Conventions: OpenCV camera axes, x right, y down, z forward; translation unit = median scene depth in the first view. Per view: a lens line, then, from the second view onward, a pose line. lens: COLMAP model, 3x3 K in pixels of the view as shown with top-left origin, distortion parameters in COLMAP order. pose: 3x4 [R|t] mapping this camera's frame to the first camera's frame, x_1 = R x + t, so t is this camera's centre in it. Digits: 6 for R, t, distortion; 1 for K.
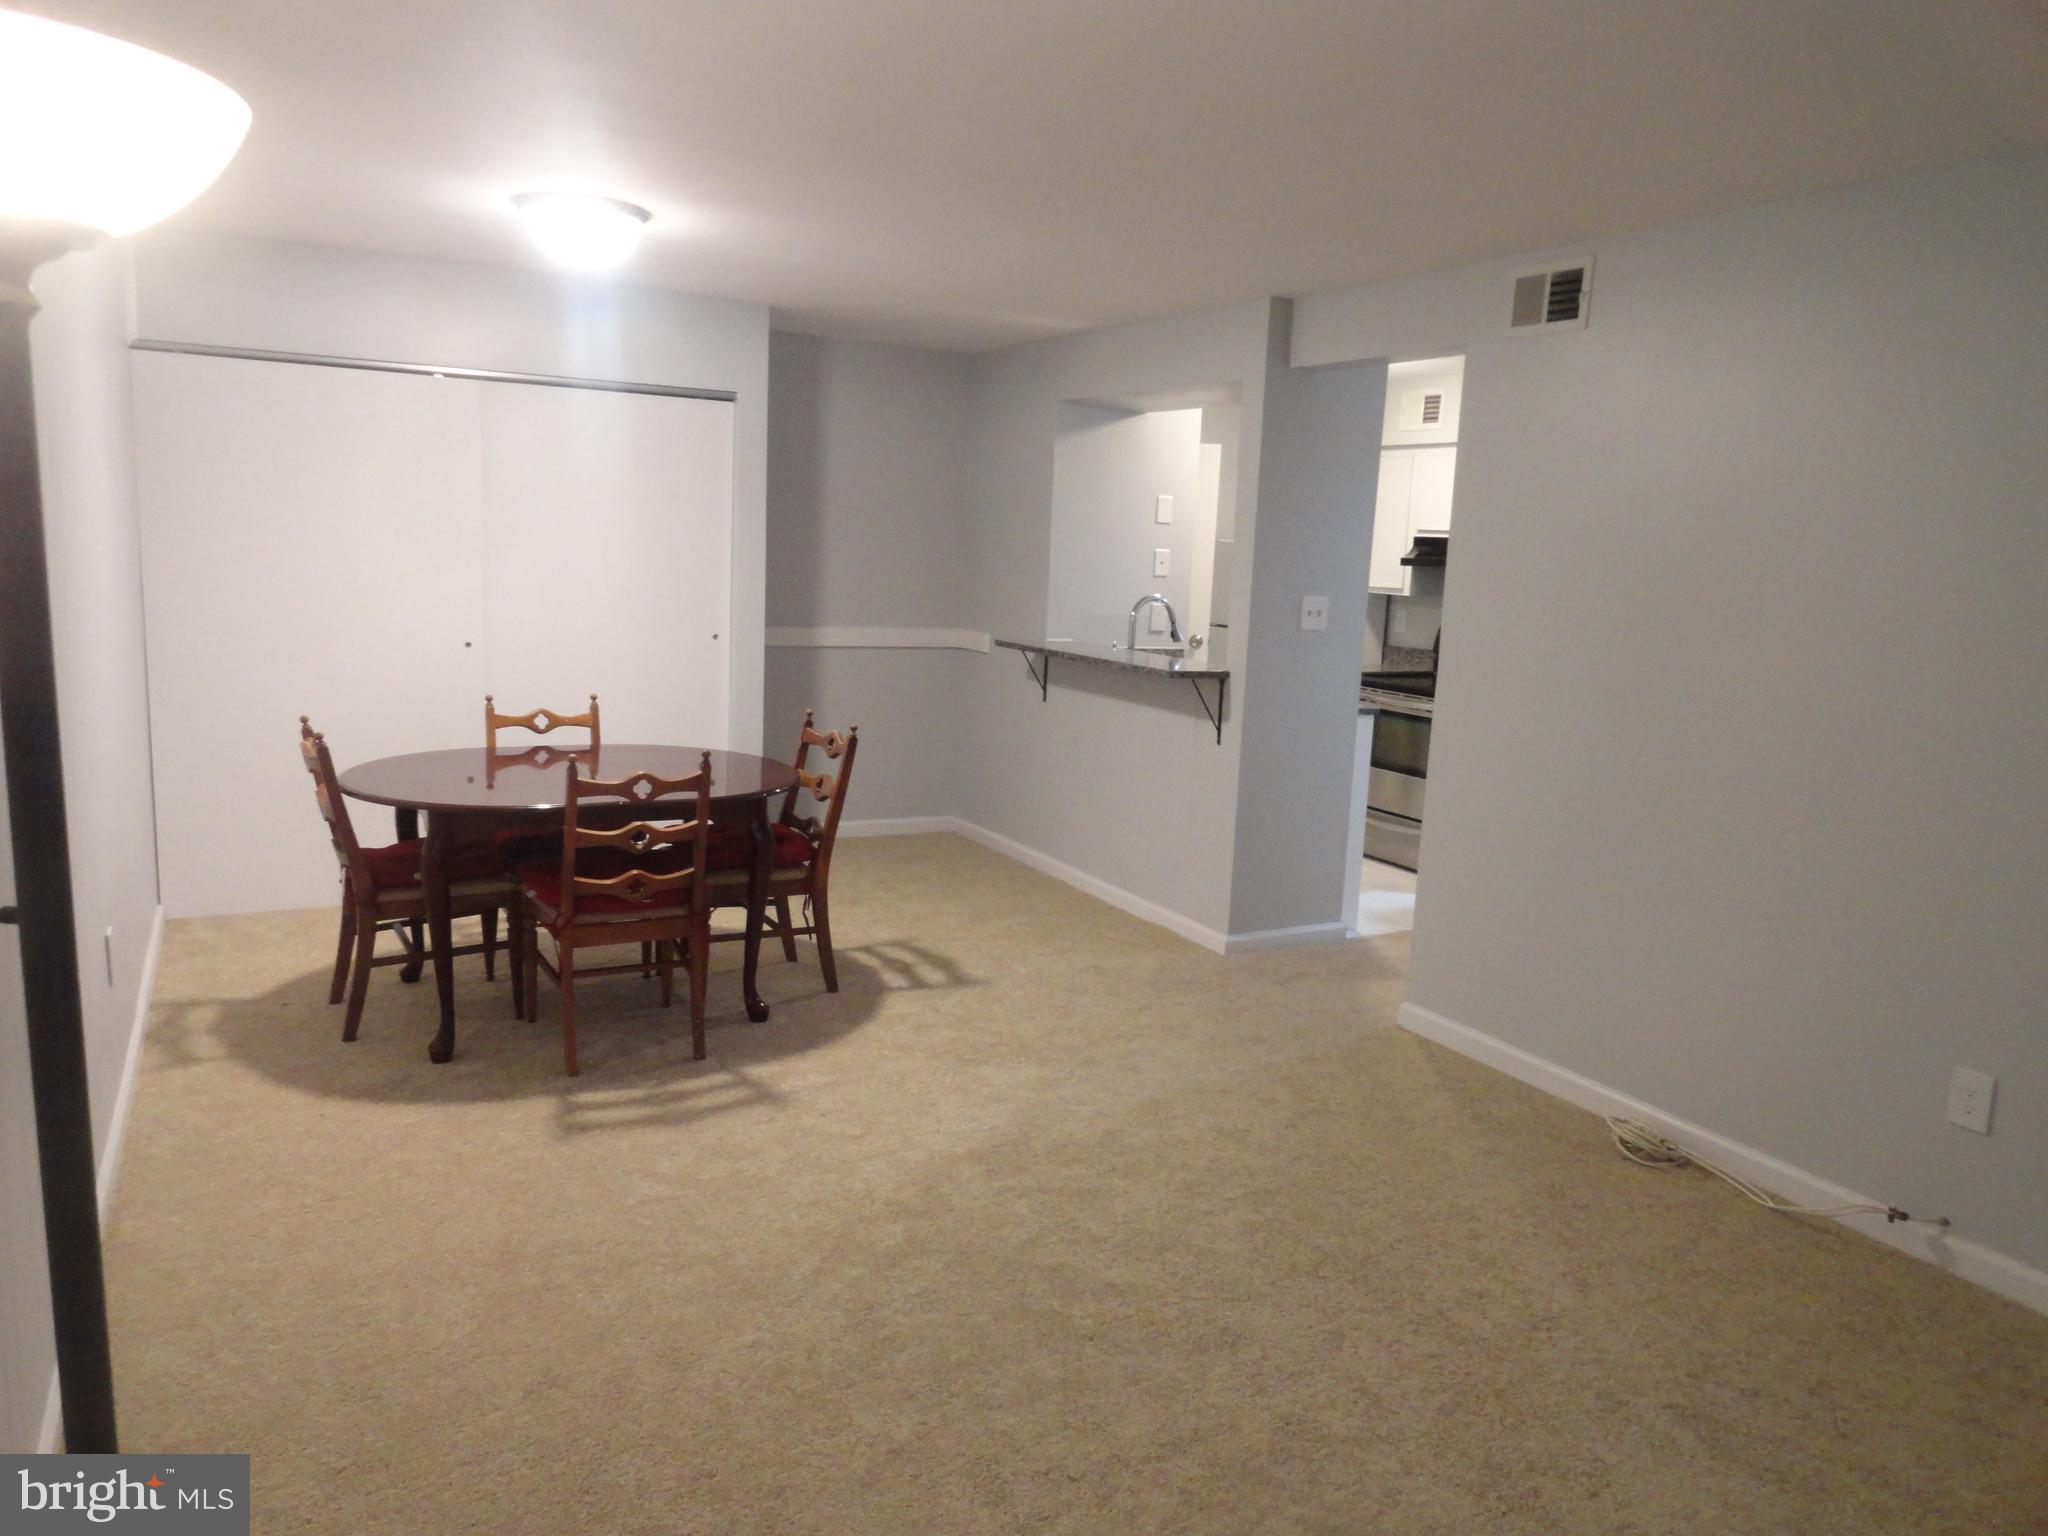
lens RADIAL K [[1410.6, 0, 1021.2], [0, 1410.6, 763.9], [0, 0, 1]] dist [-0.007021, 0.002962]
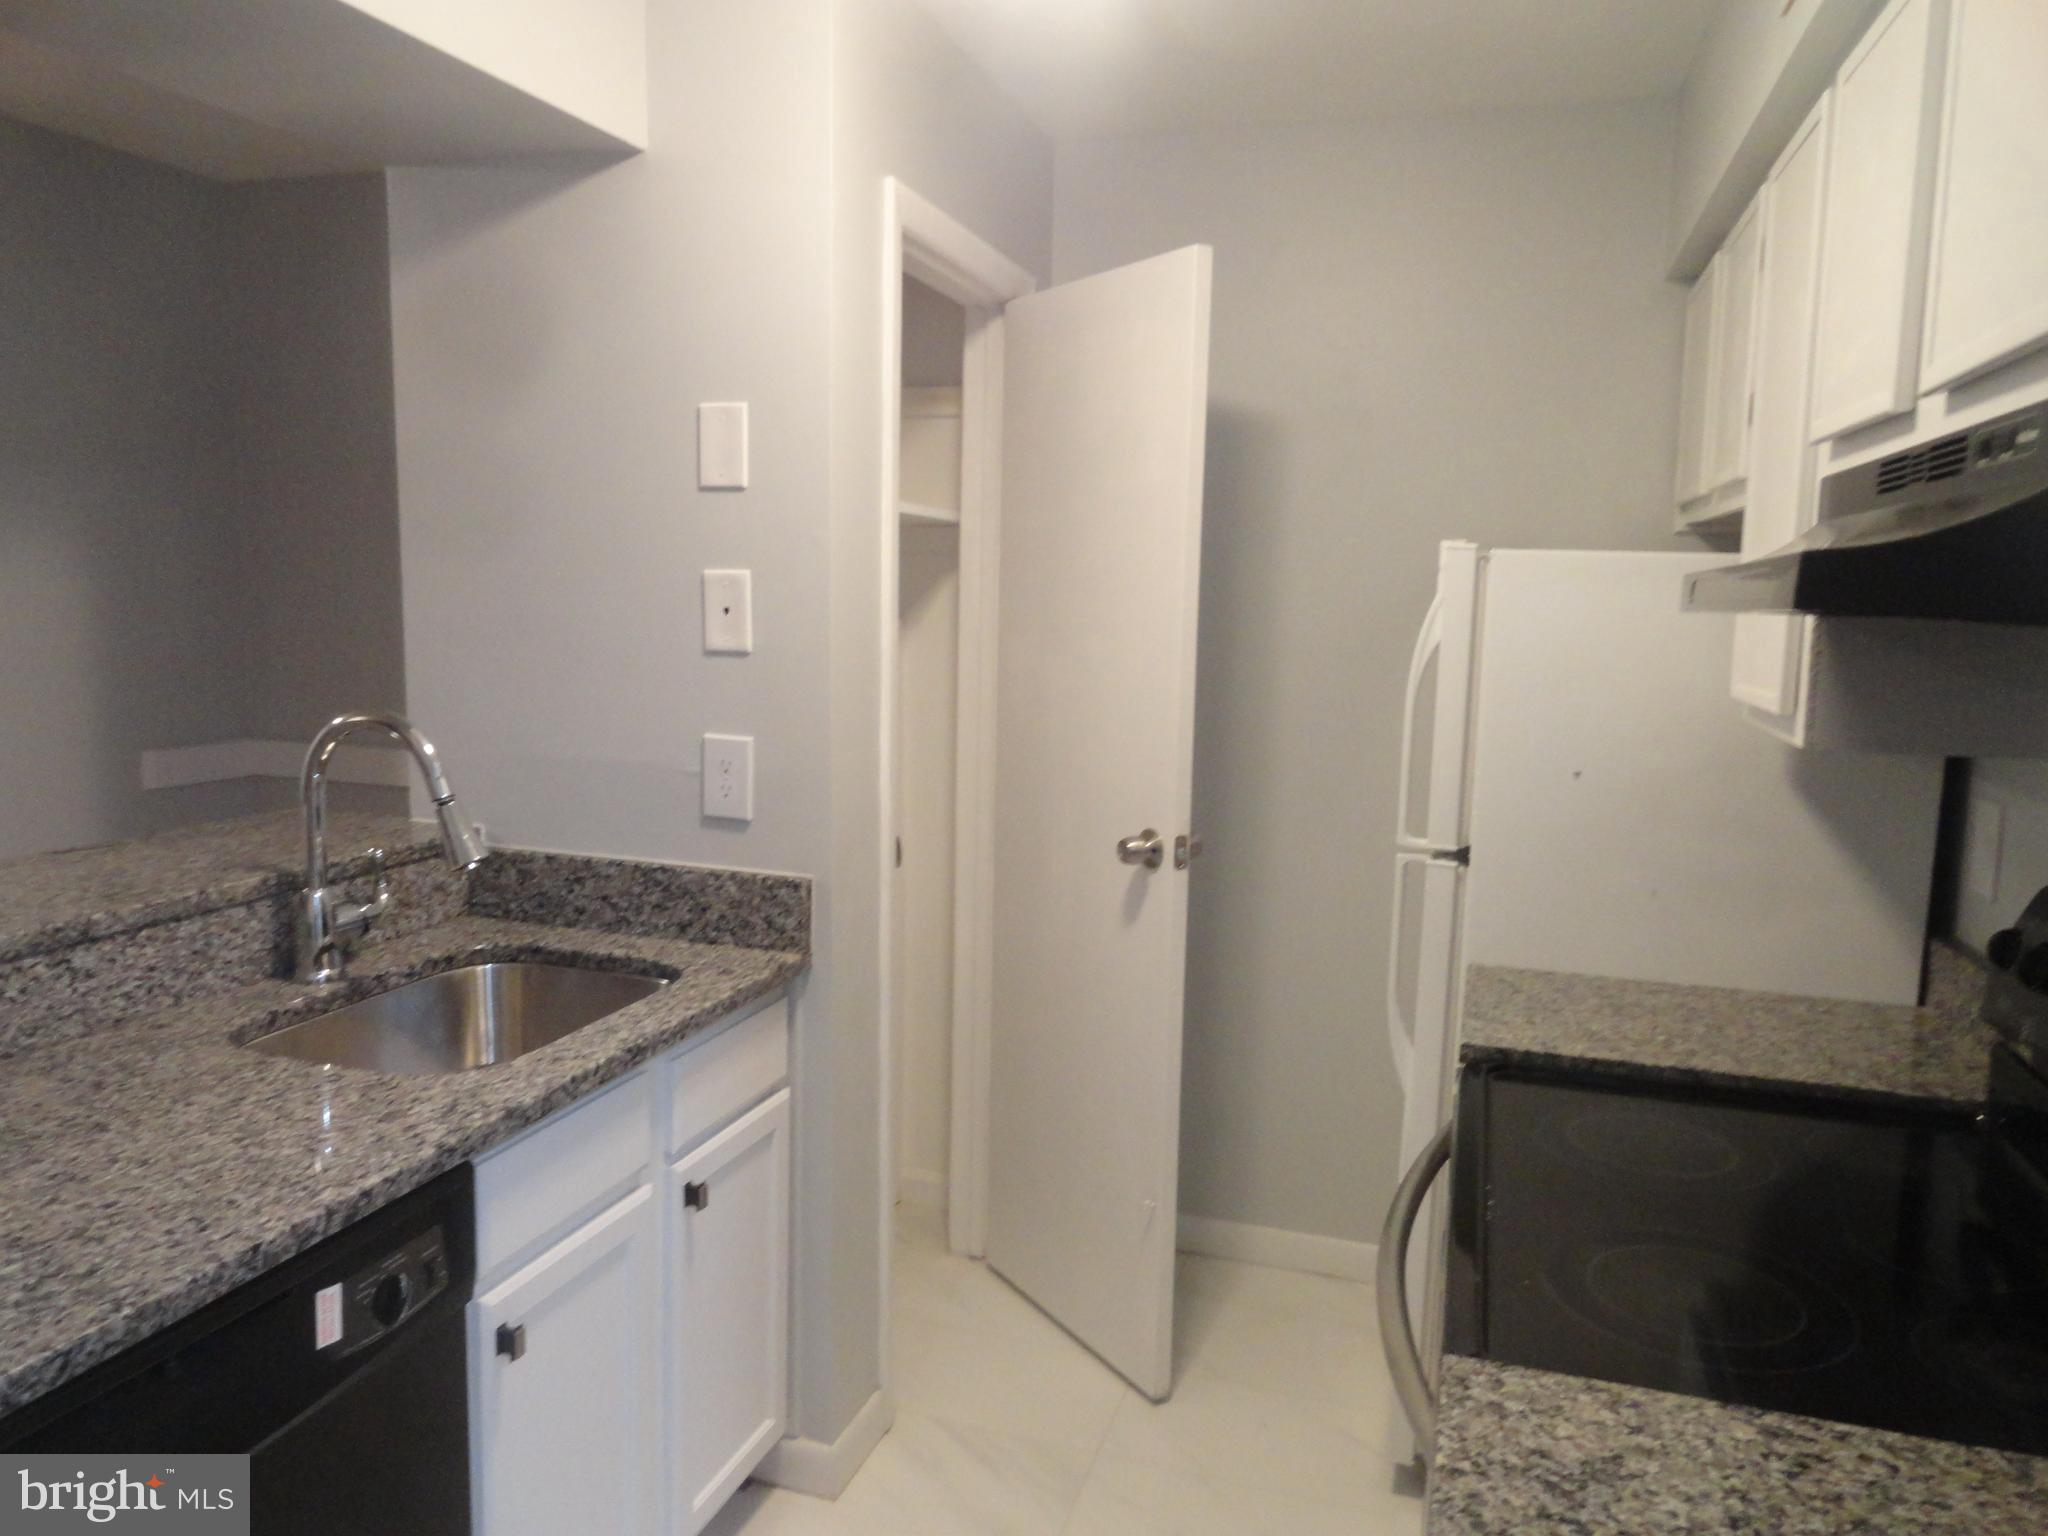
lens RADIAL K [[1401.6, 0, 1027.5], [0, 1401.6, 767.2], [0, 0, 1]] dist [-0.004535, 0.006099]
pose [[0.686882, 0.062621, -0.724067, 0.518001], [-0.105036, 0.994375, -0.013643, -0.148942], [0.719139, 0.085424, 0.689595, 1.127934]]
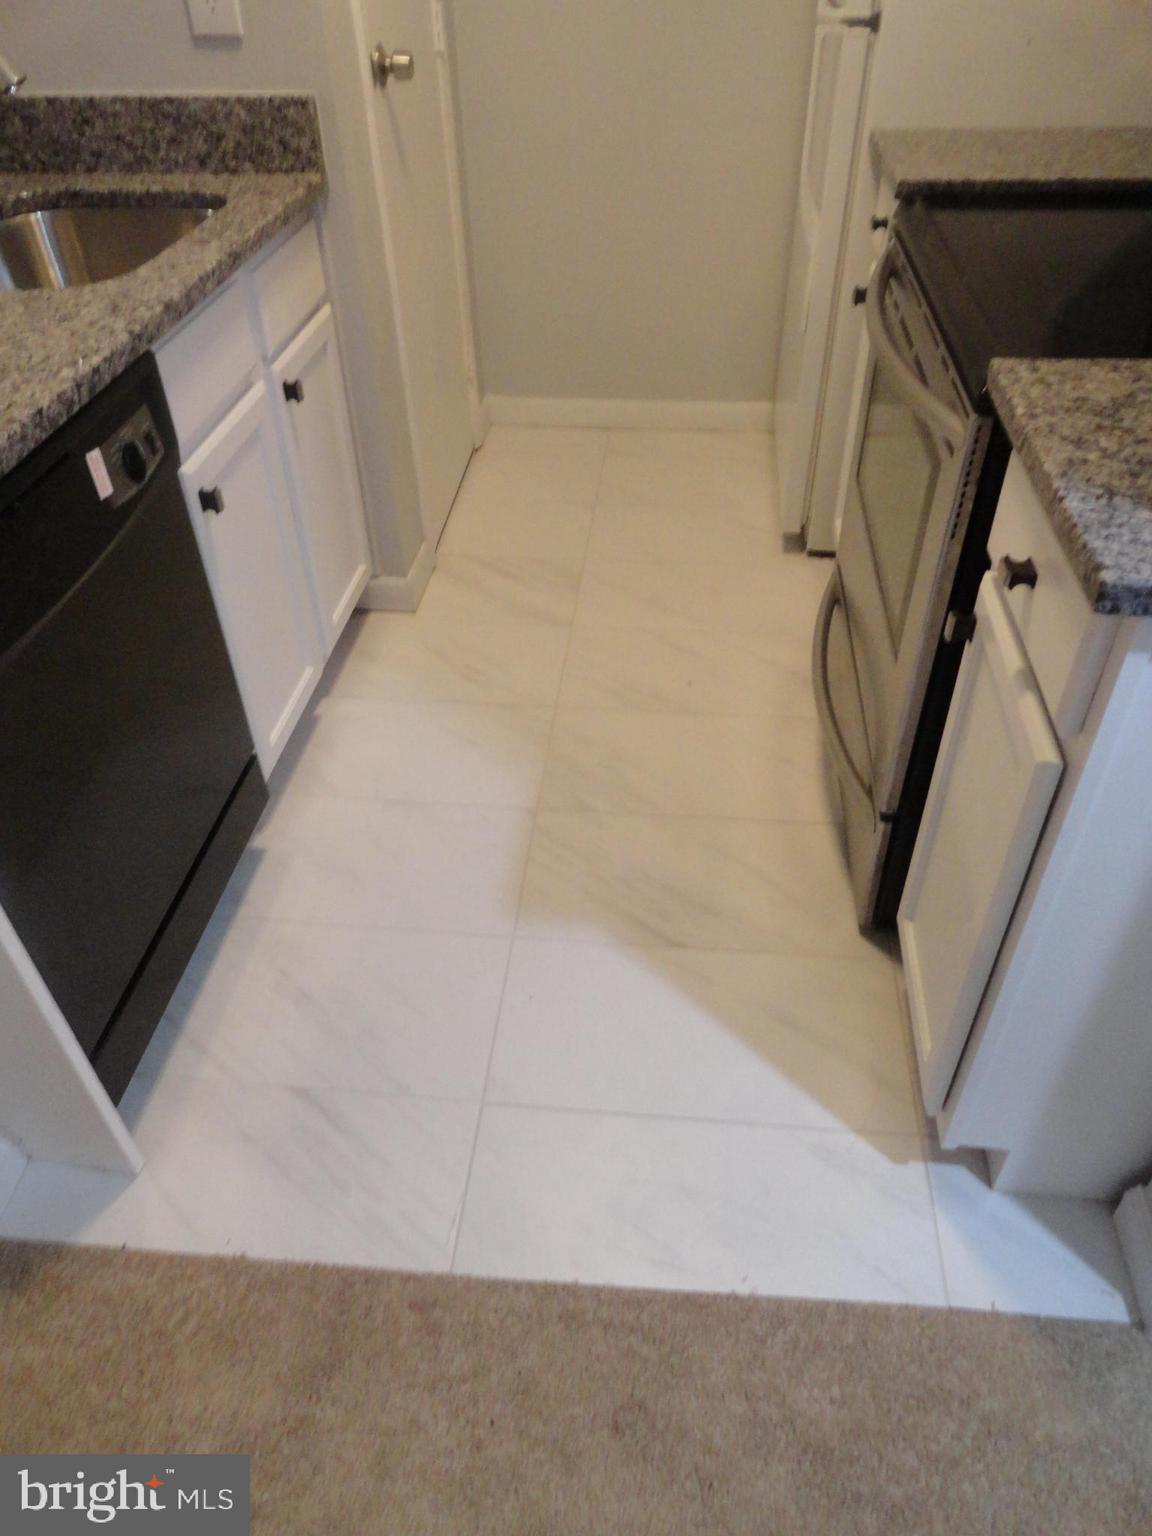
lens RADIAL K [[1051.2, 0, 576.1], [0, 1051.2, 764.9], [0, 0, 1]] dist [-0.004535, 0.006099]
pose [[0.821134, 0.323441, -0.470239, 0.473124], [-0.029528, 0.846889, 0.530949, -0.112388], [0.569971, -0.422095, 0.704960, 1.085243]]
